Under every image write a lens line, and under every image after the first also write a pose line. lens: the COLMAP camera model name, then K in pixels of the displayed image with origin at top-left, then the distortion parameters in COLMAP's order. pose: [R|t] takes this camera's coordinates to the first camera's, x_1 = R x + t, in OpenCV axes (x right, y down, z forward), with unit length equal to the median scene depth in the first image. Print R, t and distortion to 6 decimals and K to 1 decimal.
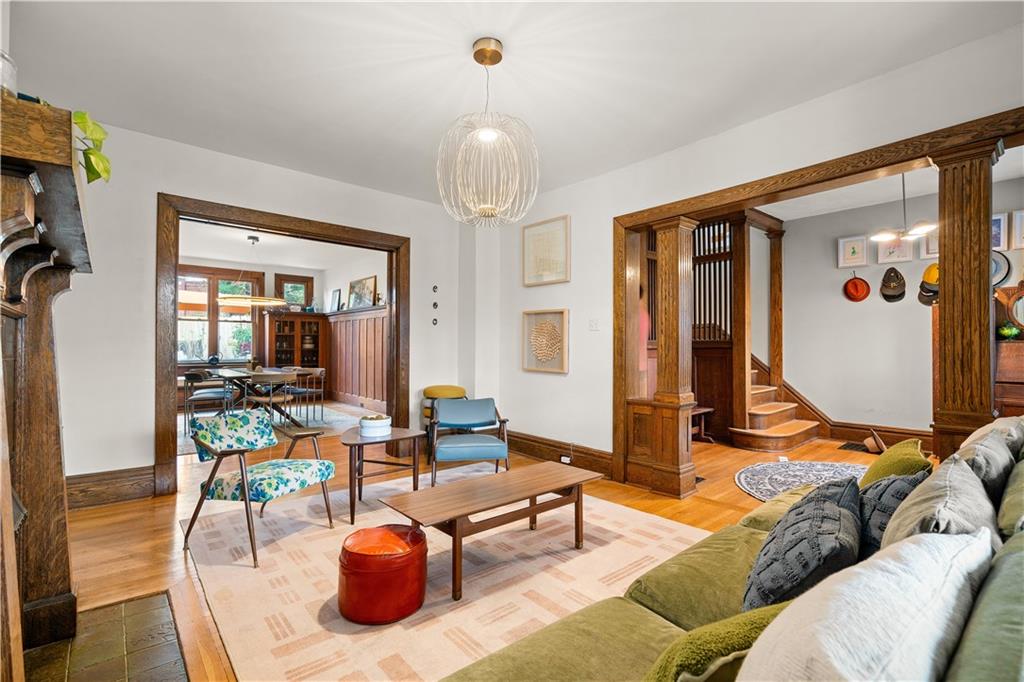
lens RADIAL K [[471.3, 0, 515.1], [0, 471.3, 338.1], [0, 0, 1]] dist [-0.005507, -0.000242]
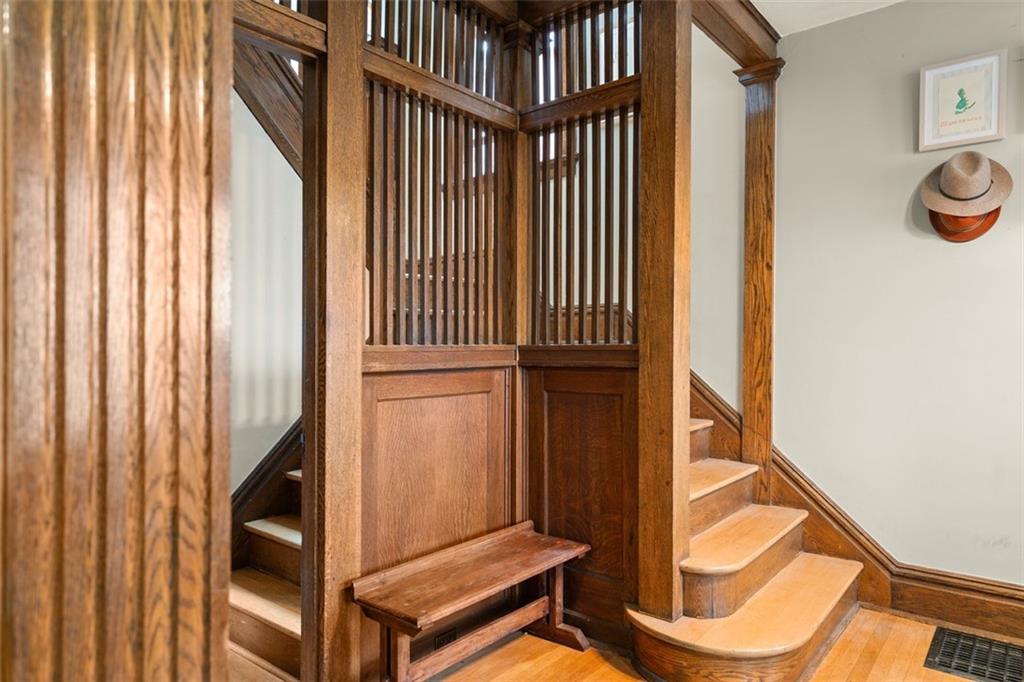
lens RADIAL K [[648.1, 0, 510.8], [0, 648.1, 345.2], [0, 0, 1]] dist [0.011437, 0.000903]
pose [[0.987145, 0.002726, 0.159806, 0.286658], [-0.004842, 0.999906, 0.012858, -0.001376], [-0.159756, -0.013467, 0.987065, 0.537520]]
